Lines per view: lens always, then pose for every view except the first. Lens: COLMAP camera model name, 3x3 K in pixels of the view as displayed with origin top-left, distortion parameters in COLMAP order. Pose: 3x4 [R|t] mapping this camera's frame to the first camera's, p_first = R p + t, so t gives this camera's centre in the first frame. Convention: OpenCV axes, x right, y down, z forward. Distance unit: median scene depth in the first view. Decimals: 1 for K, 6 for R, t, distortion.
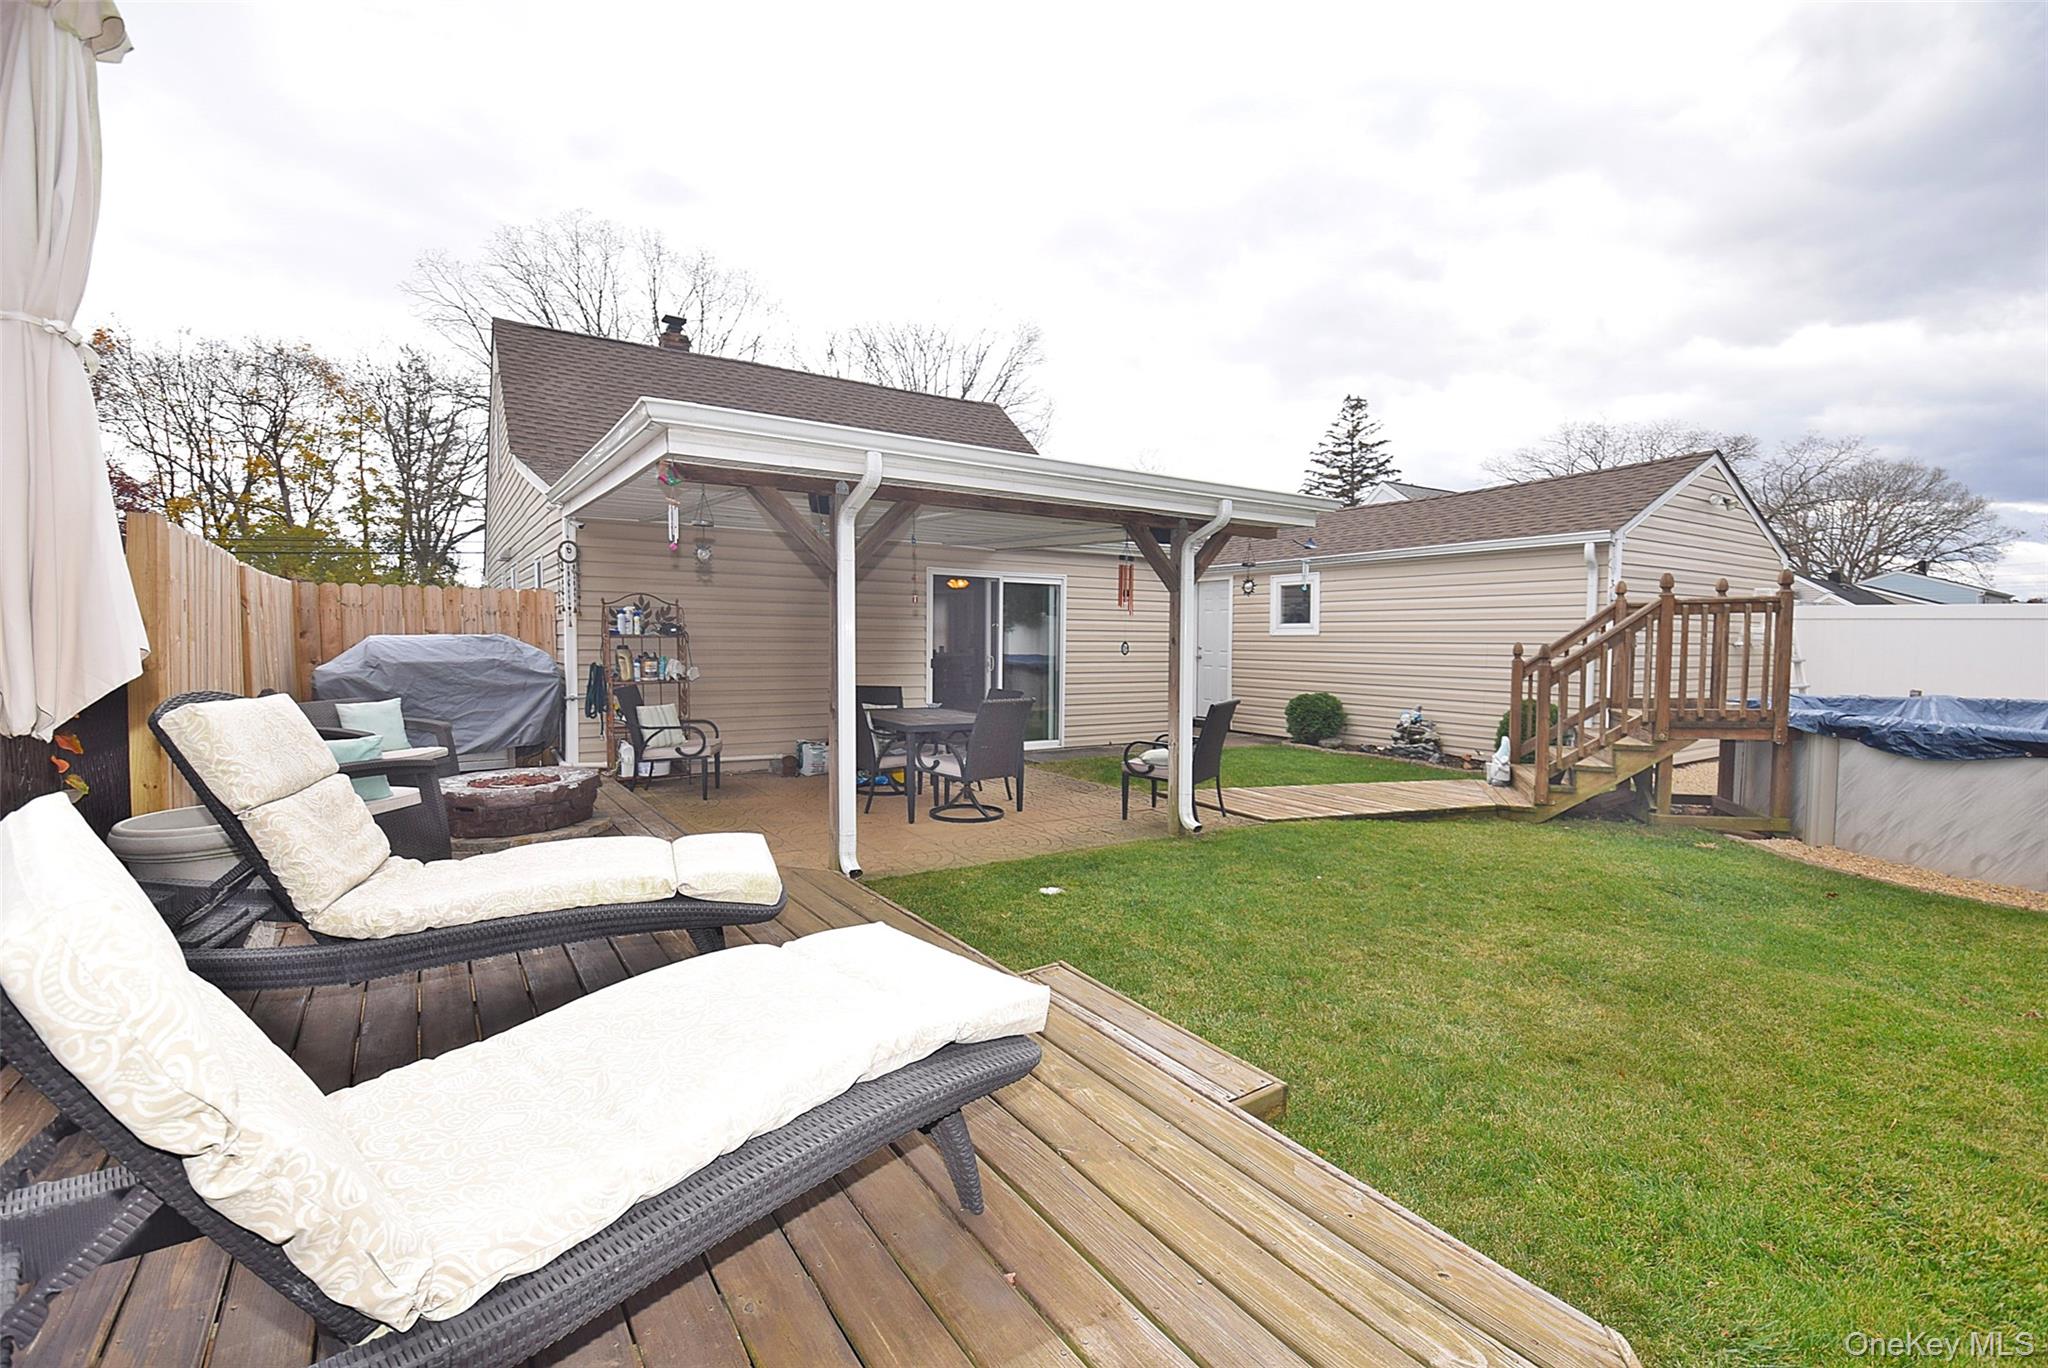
lens RADIAL K [[876.4, 0, 1013.7], [0, 876.4, 677.1], [0, 0, 1]] dist [0.015409, -0.020138]
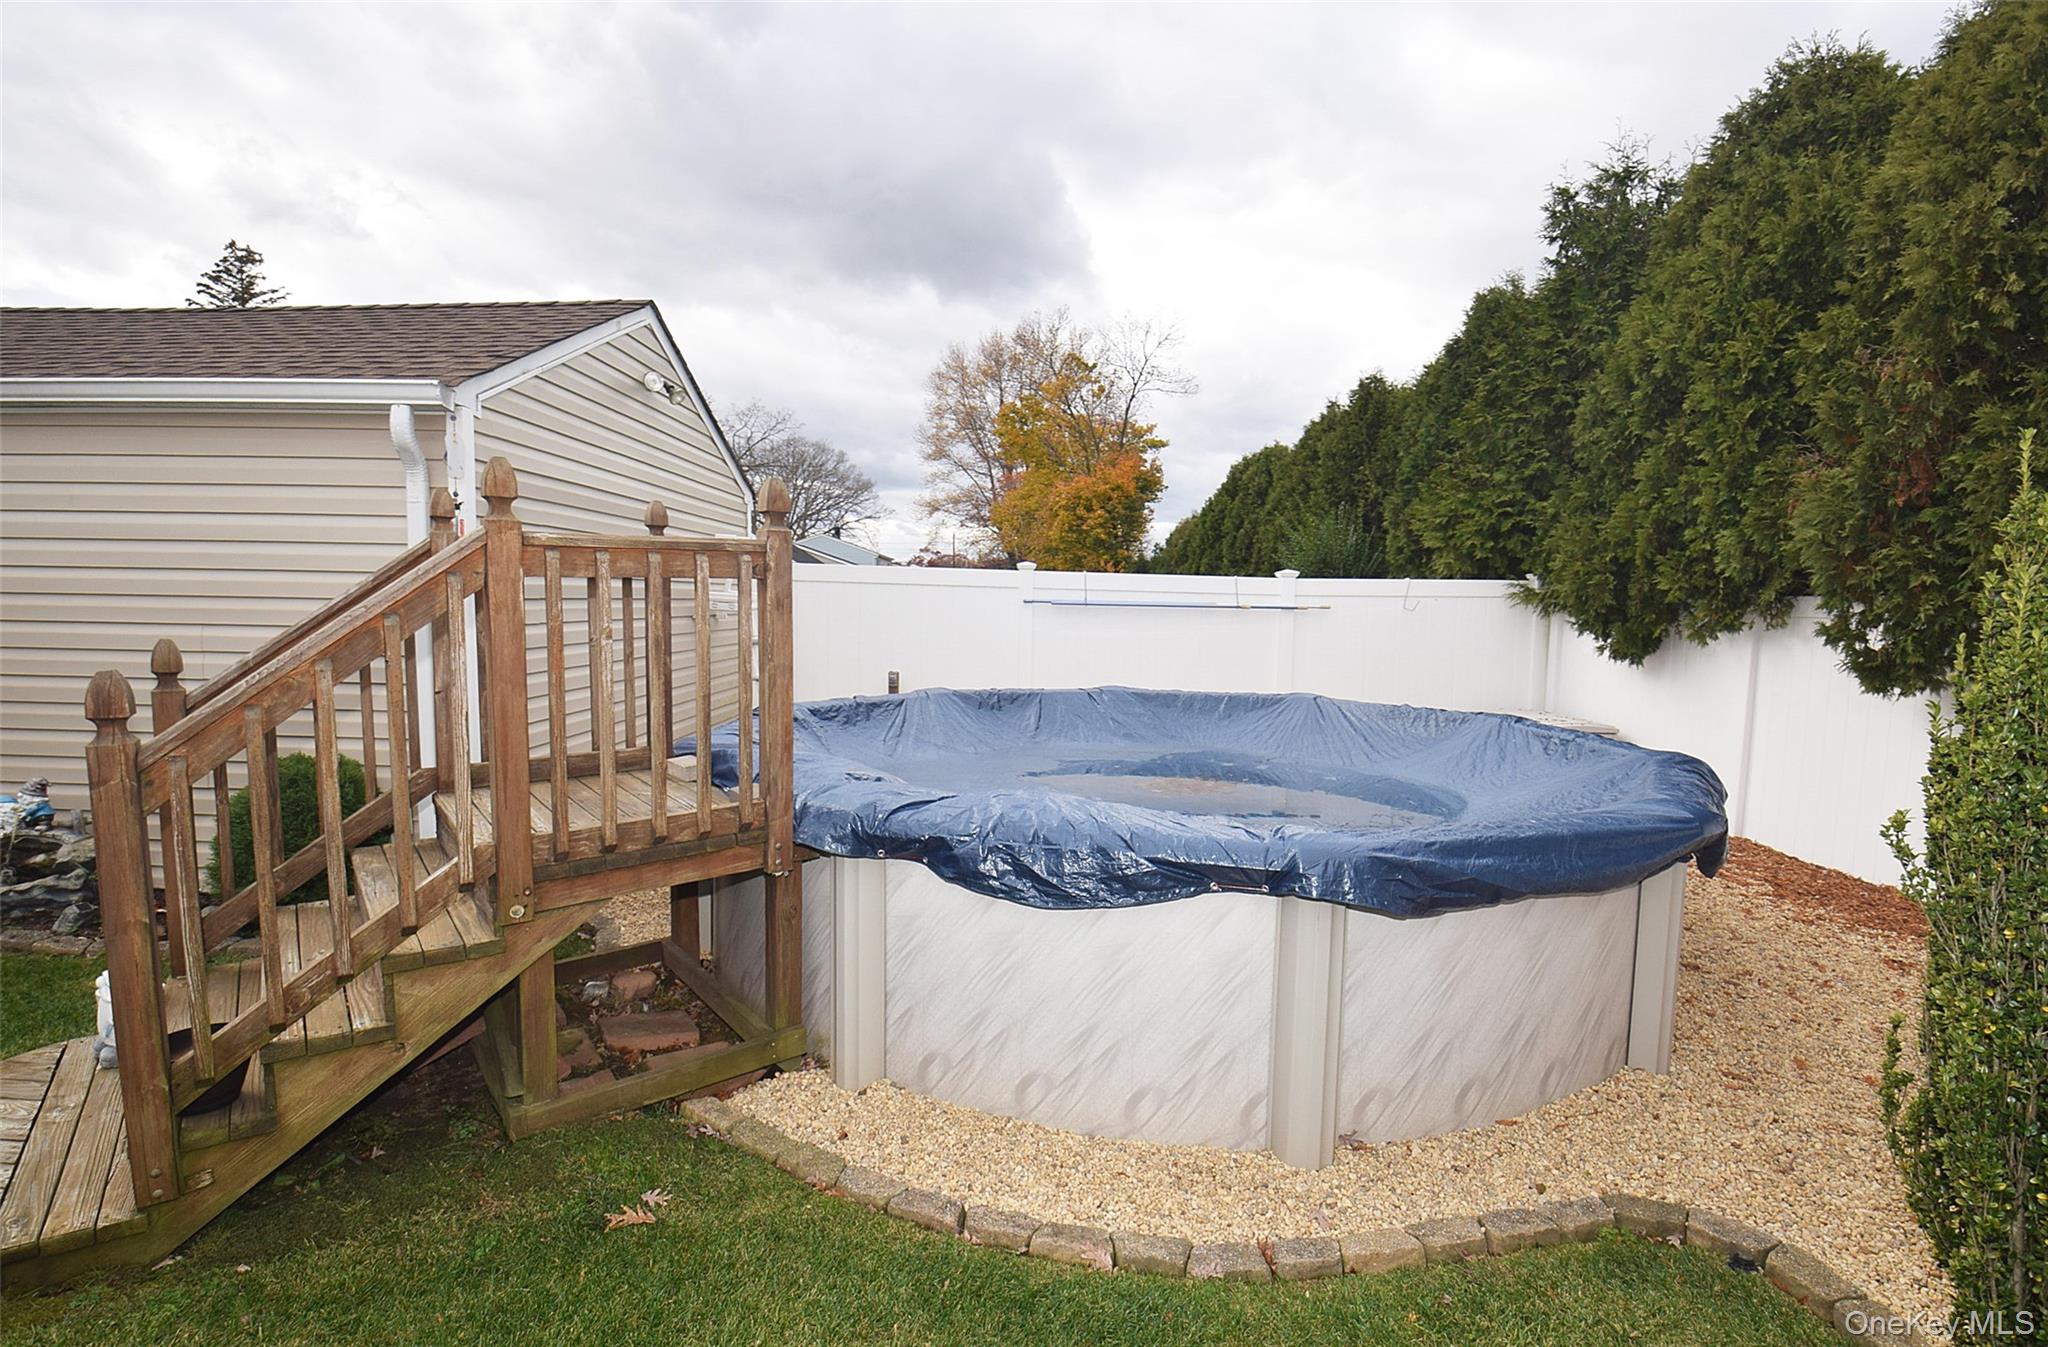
lens RADIAL K [[868.0, 0, 1101.8], [0, 868.0, 671.4], [0, 0, 1]] dist [-0.000342, -0.012715]
pose [[0.440310, -0.073578, 0.894826, 0.418254], [0.022806, 0.997232, 0.070776, -0.040892], [-0.897556, -0.010756, 0.440769, 0.493171]]
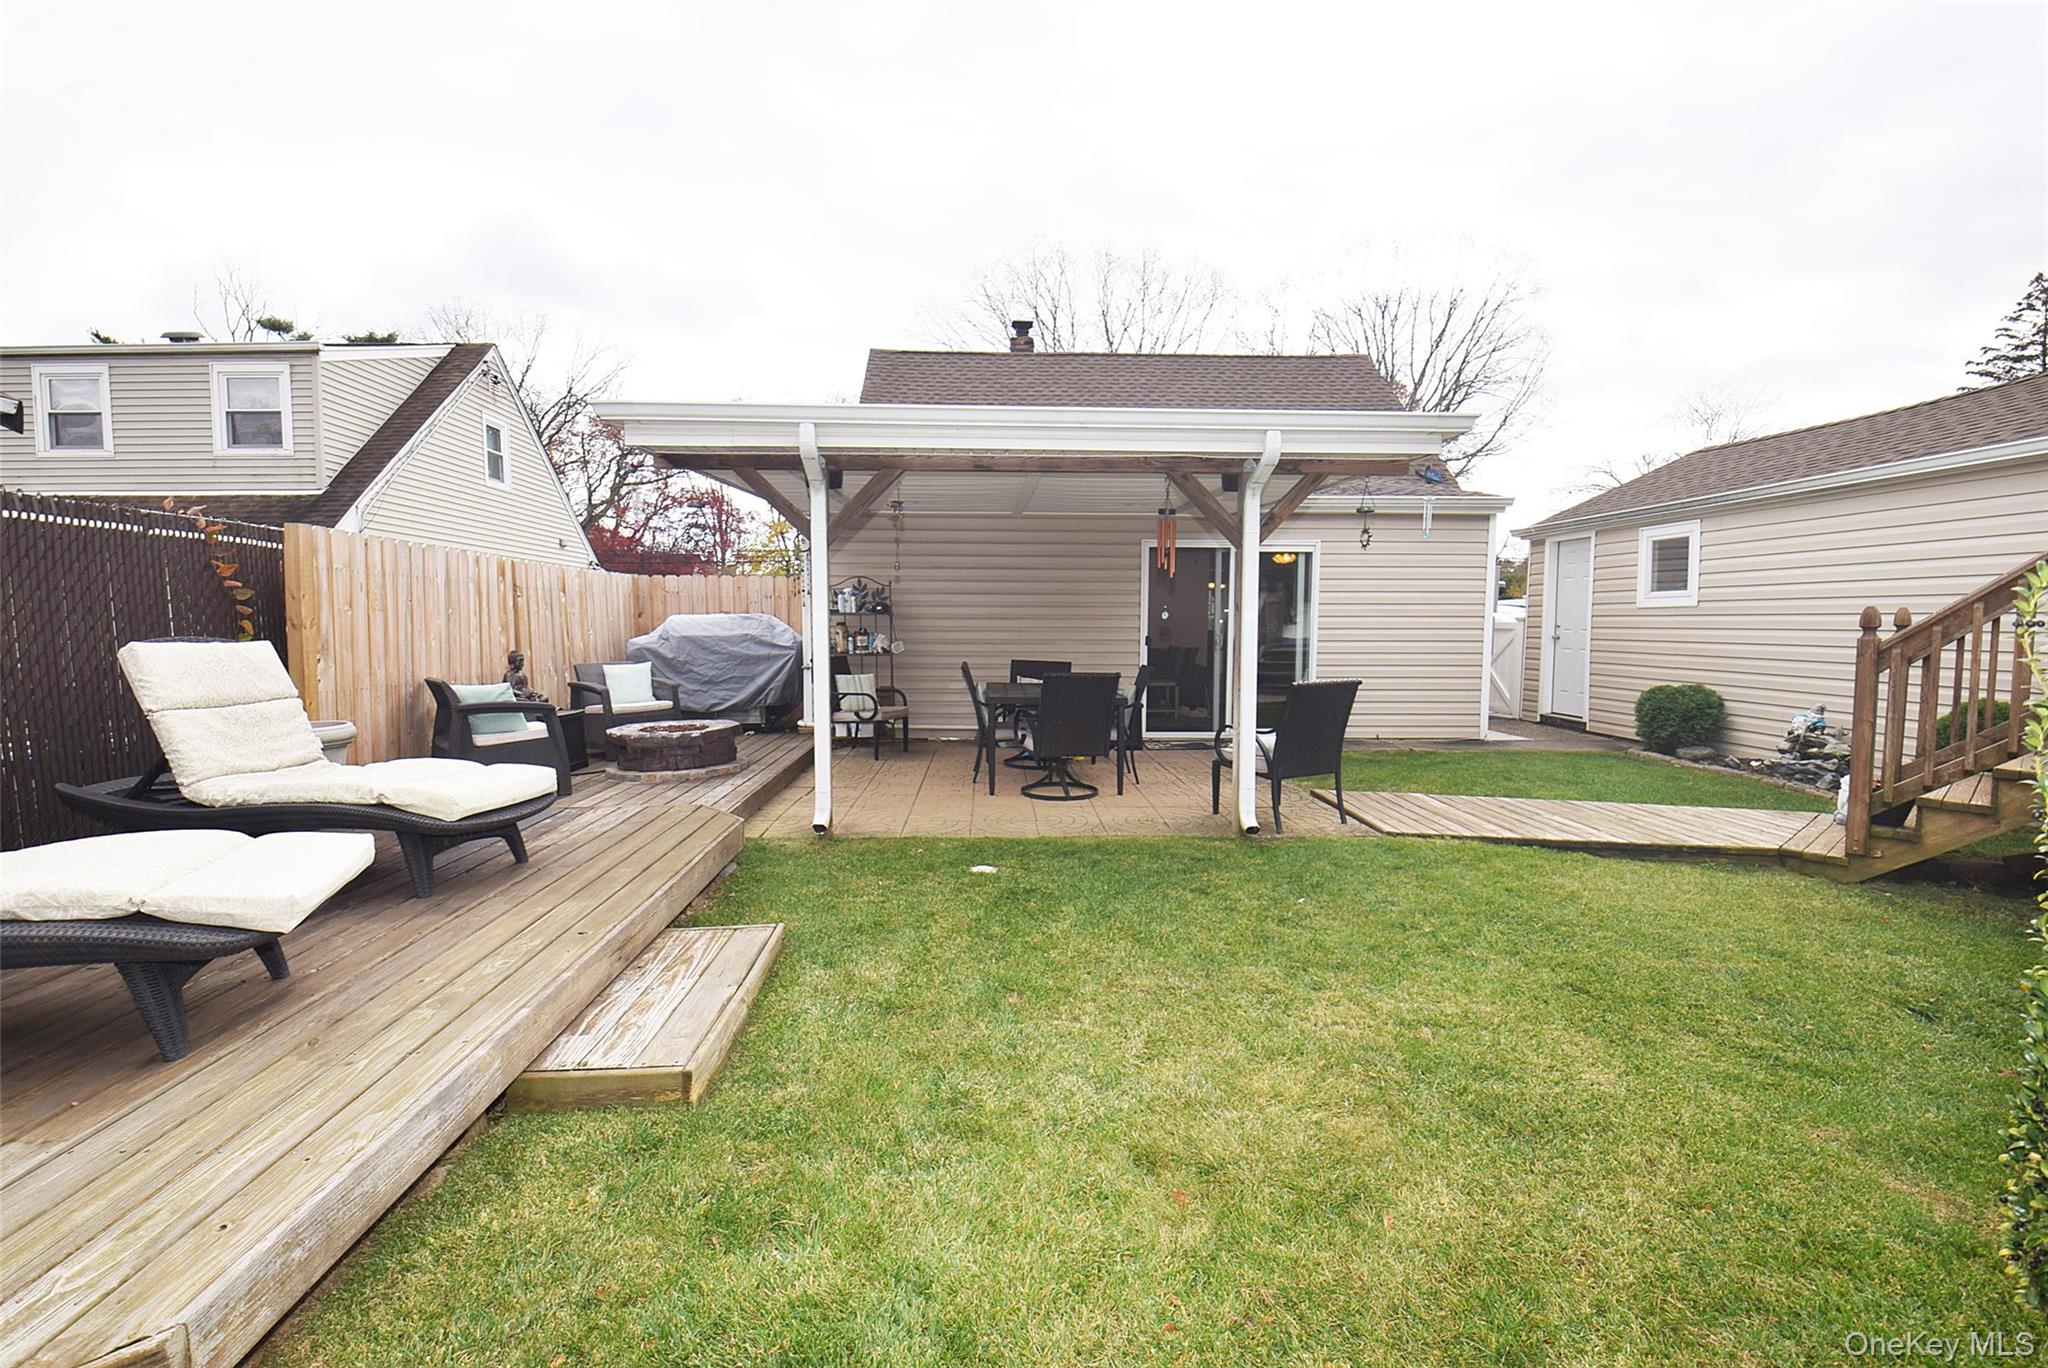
lens RADIAL K [[881.7, 0, 1024.0], [0, 881.7, 684.0], [0, 0, 1]] dist [-0.001039, -0.000407]
pose [[0.868823, 0.026707, -0.494402, 0.323987], [-0.016116, 0.999540, 0.025673, 0.010850], [0.494861, -0.014338, 0.868854, 0.118073]]
